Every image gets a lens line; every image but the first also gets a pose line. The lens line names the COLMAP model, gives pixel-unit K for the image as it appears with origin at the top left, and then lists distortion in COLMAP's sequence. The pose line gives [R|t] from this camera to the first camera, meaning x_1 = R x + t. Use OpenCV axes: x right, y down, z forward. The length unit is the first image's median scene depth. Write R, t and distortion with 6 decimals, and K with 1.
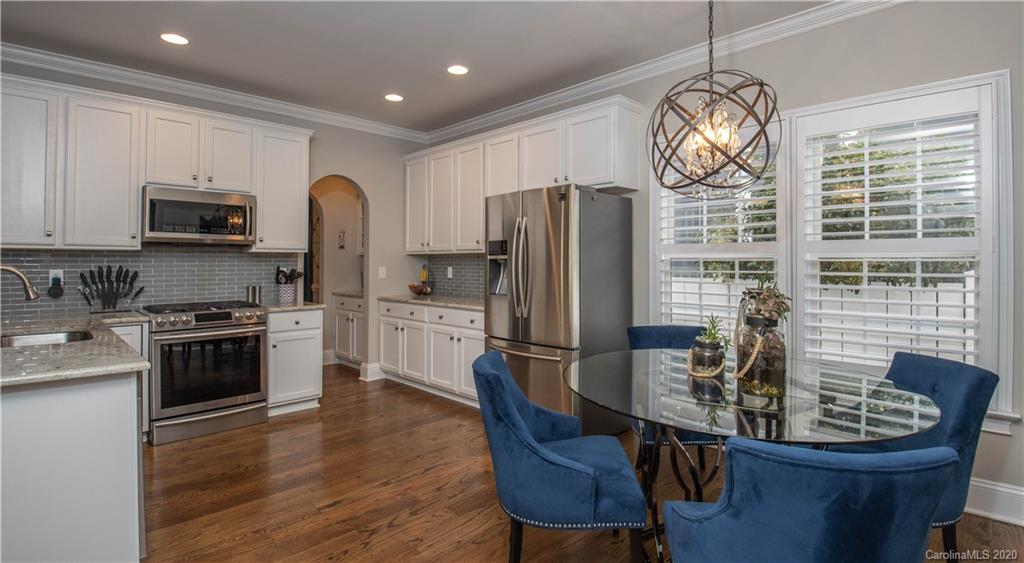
lens RADIAL K [[474.7, 0, 522.7], [0, 474.7, 249.0], [0, 0, 1]] dist [0.000899, -0.027708]
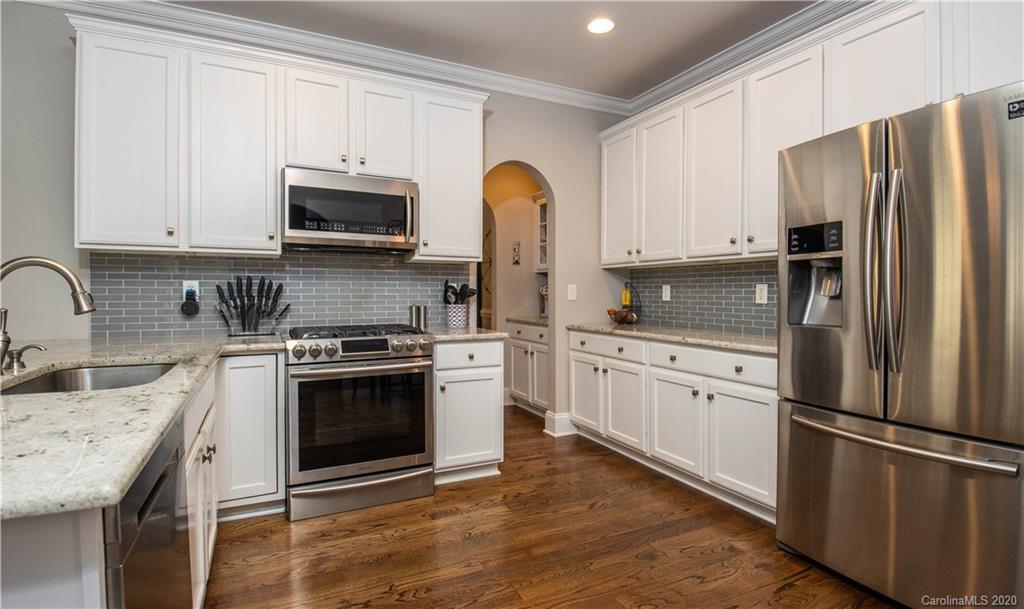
lens RADIAL K [[495.2, 0, 508.9], [0, 495.2, 292.7], [0, 0, 1]] dist [0.002327, 0.000115]
pose [[0.939475, 0.004052, -0.342593, -0.157539], [0.006128, 0.999571, 0.028626, 0.035073], [0.342562, -0.028993, 0.939048, 0.302728]]
